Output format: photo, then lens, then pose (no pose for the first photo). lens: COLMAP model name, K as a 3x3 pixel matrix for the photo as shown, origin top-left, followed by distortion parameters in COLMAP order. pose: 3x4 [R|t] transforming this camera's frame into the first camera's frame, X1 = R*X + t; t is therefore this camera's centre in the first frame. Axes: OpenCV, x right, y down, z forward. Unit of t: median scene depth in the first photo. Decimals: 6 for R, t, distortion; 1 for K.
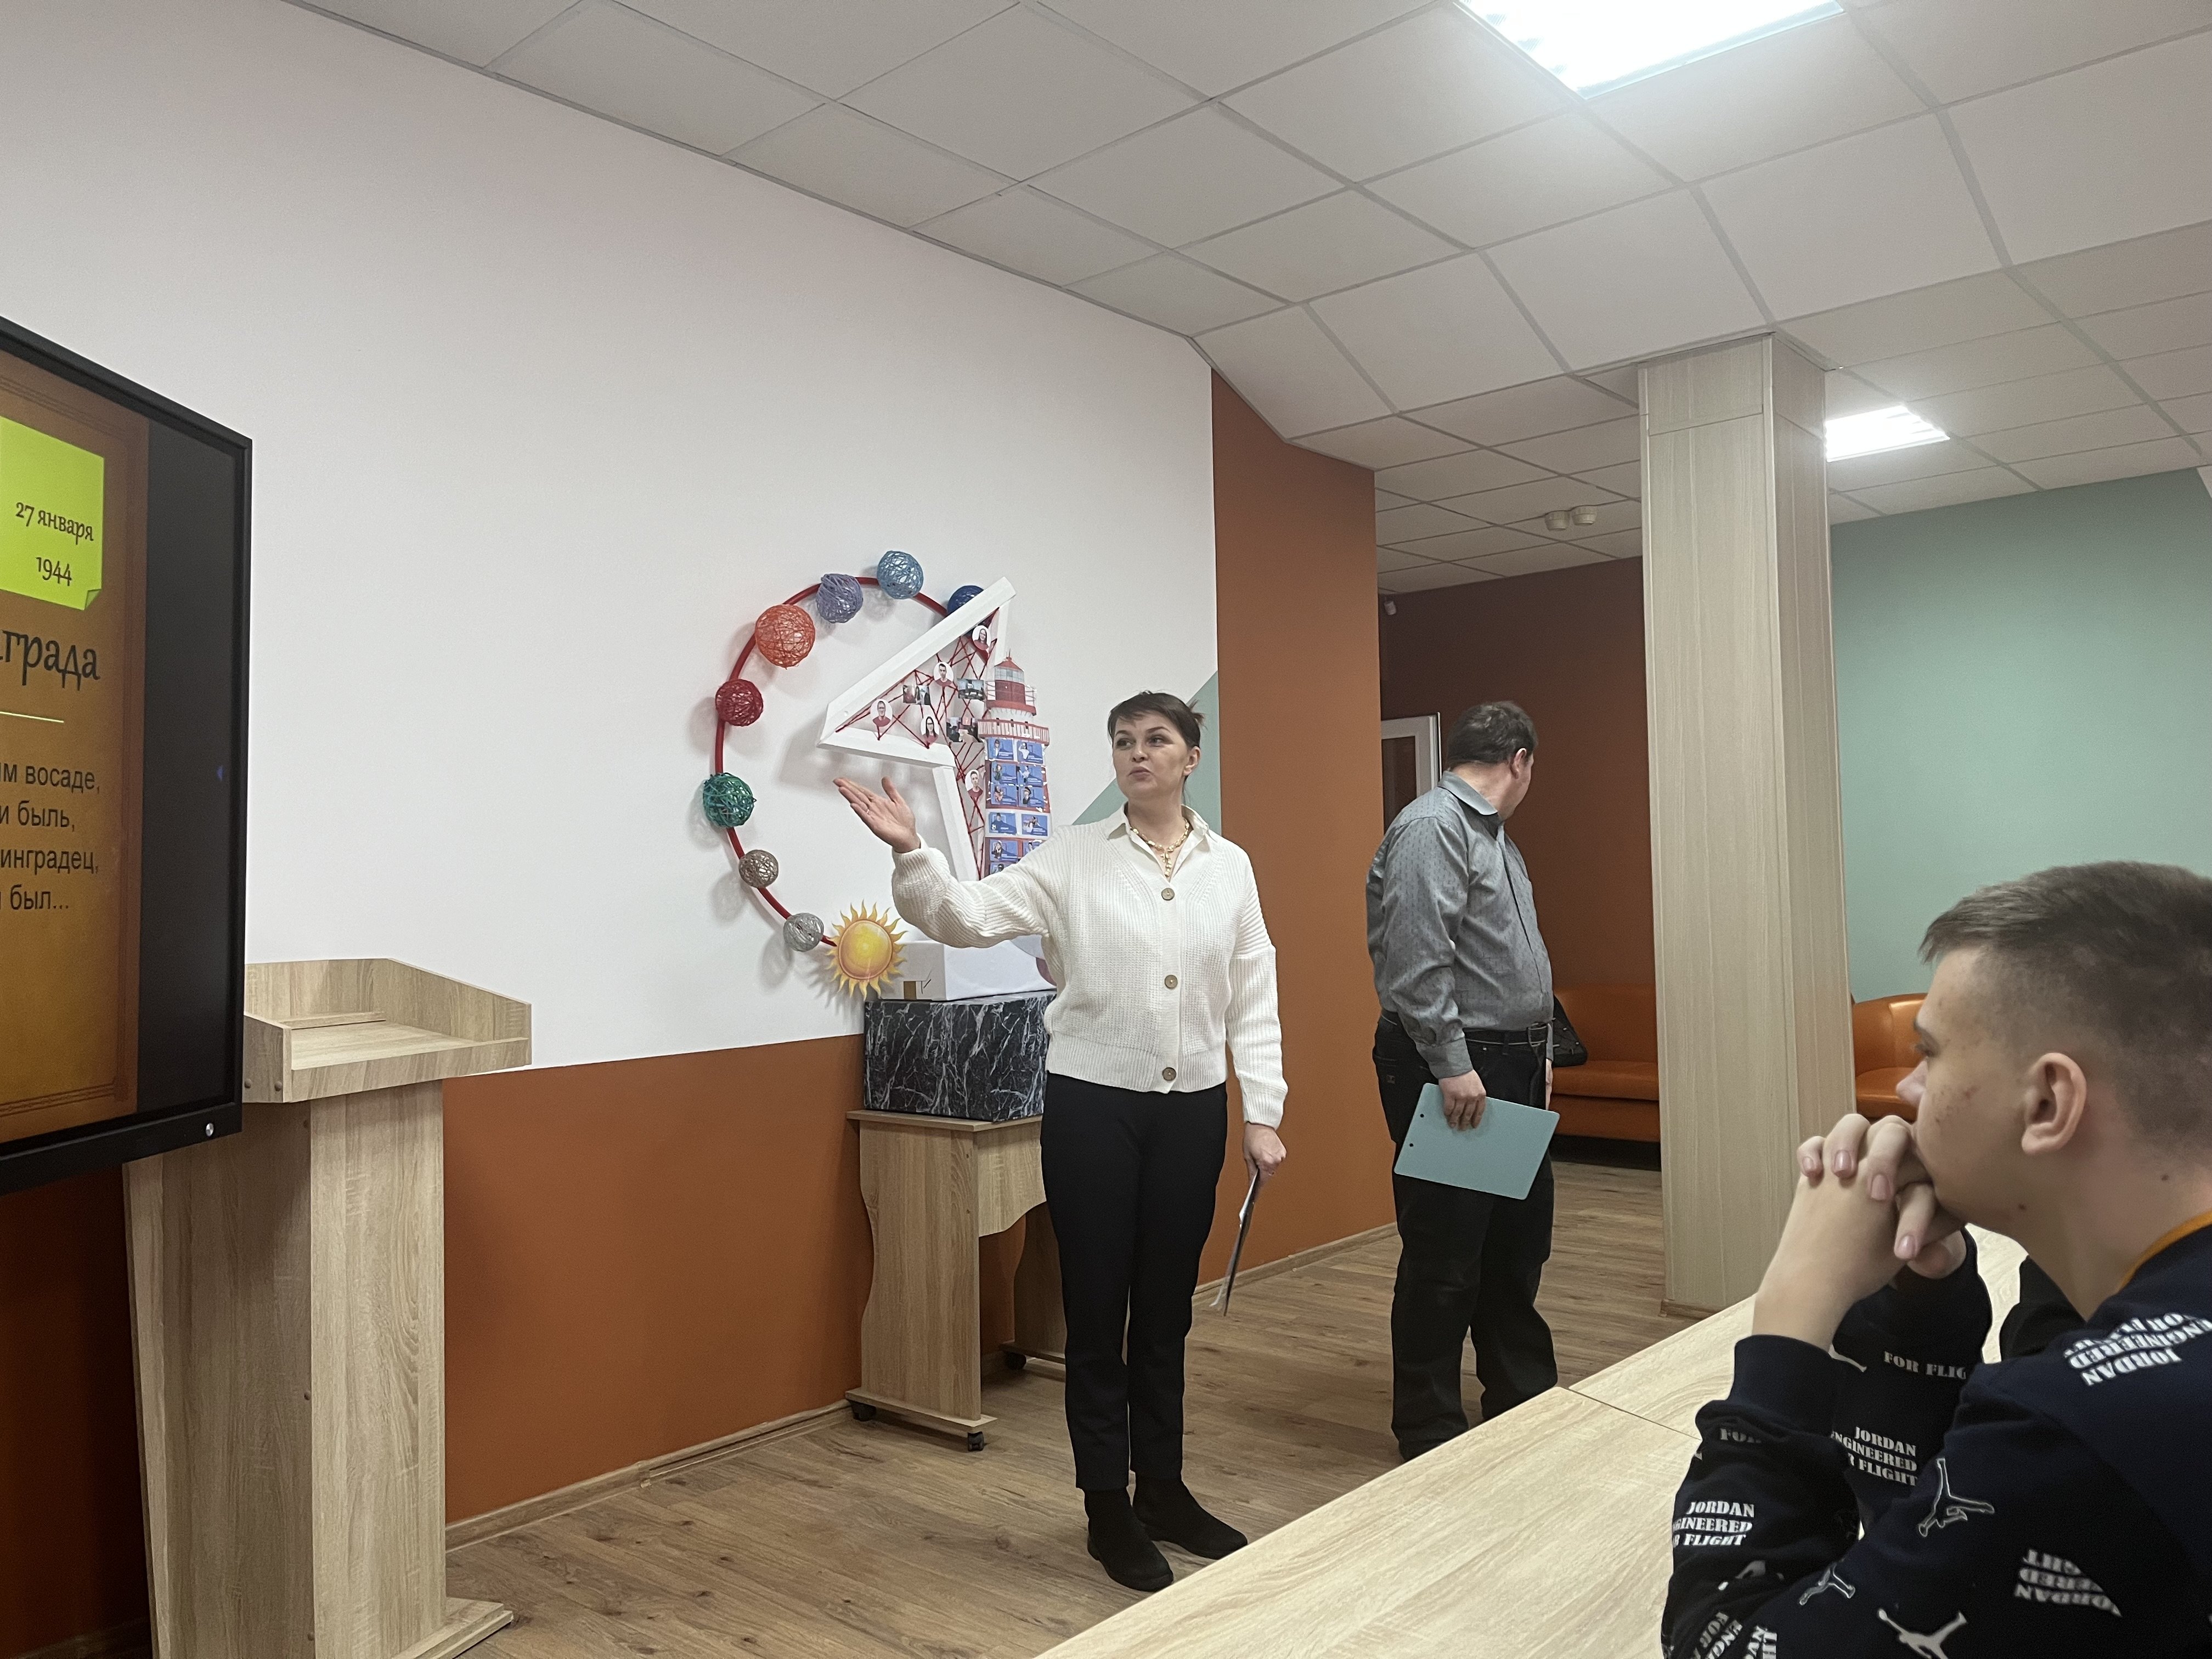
lens RADIAL K [[1663.9, 0, 1112.4], [0, 1663.9, 834.5], [0, 0, 1]] dist [0.094602, -0.134335]
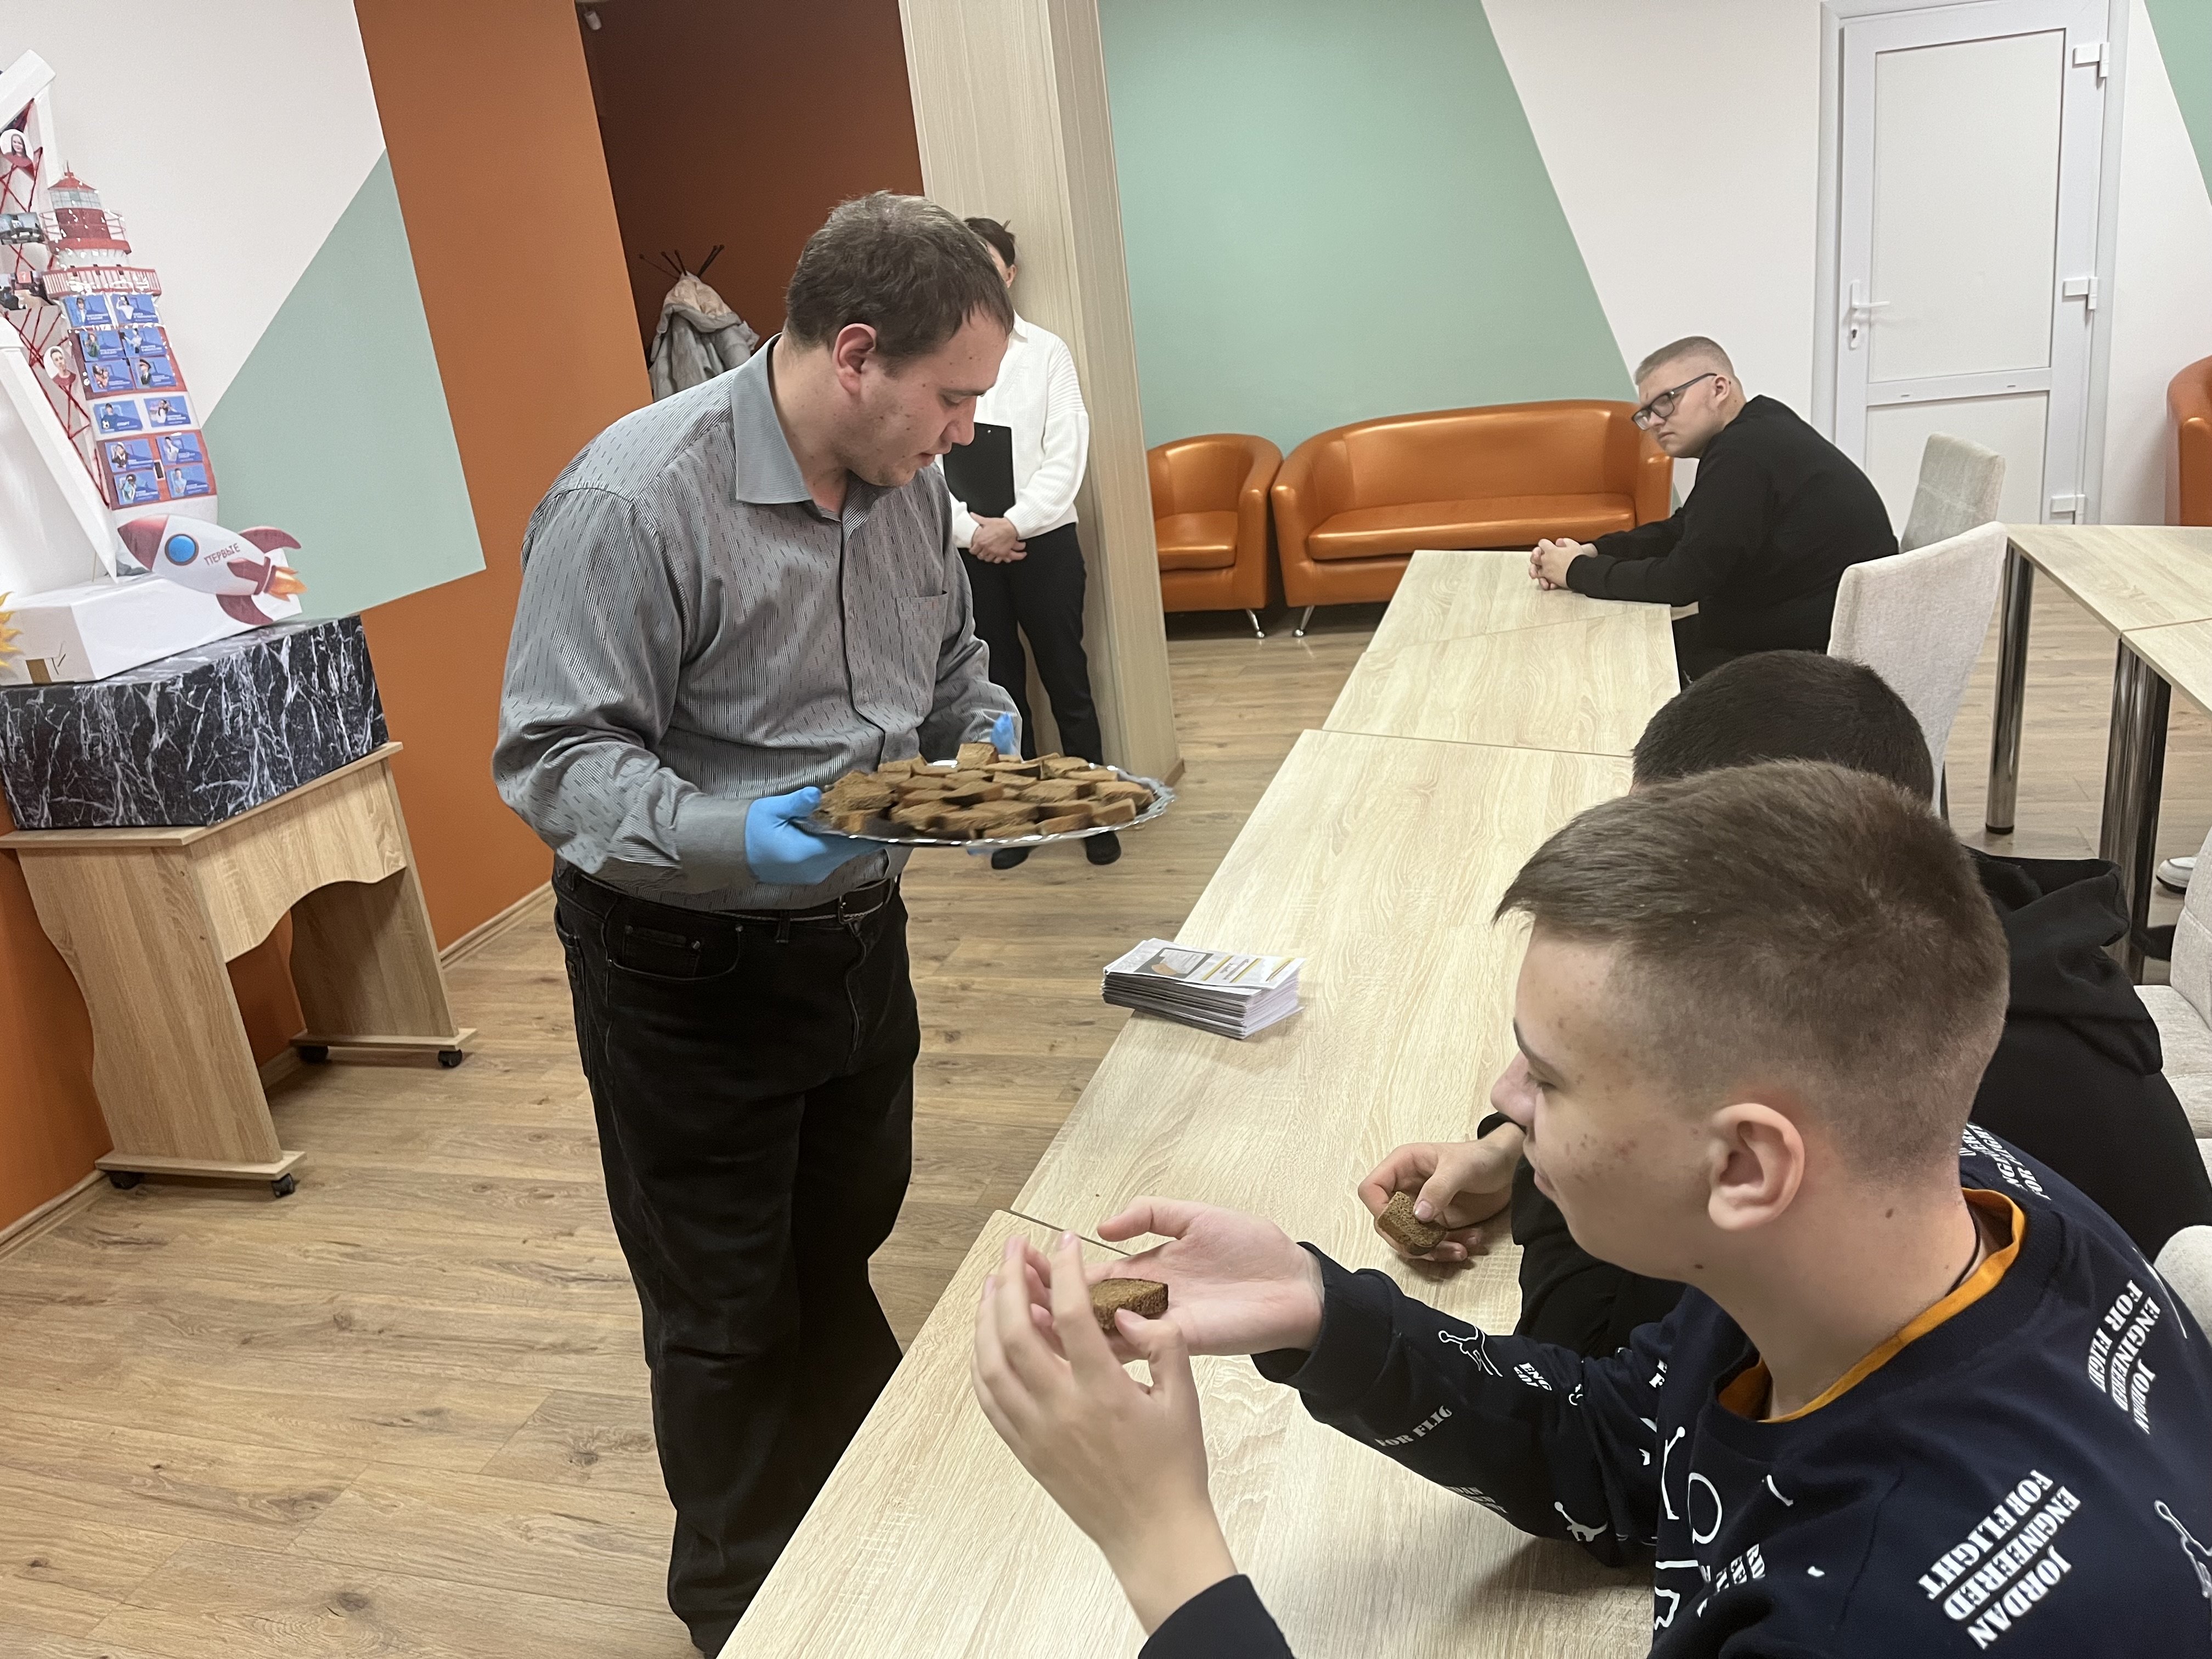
lens RADIAL K [[1663.9, 0, 1112.4], [0, 1663.9, 834.5], [0, 0, 1]] dist [0.094602, -0.134335]
pose [[0.906536, -0.207542, 0.367586, 0.020532], [0.074267, 0.935621, 0.345105, -0.064936], [-0.415545, -0.285550, 0.863588, 0.139511]]
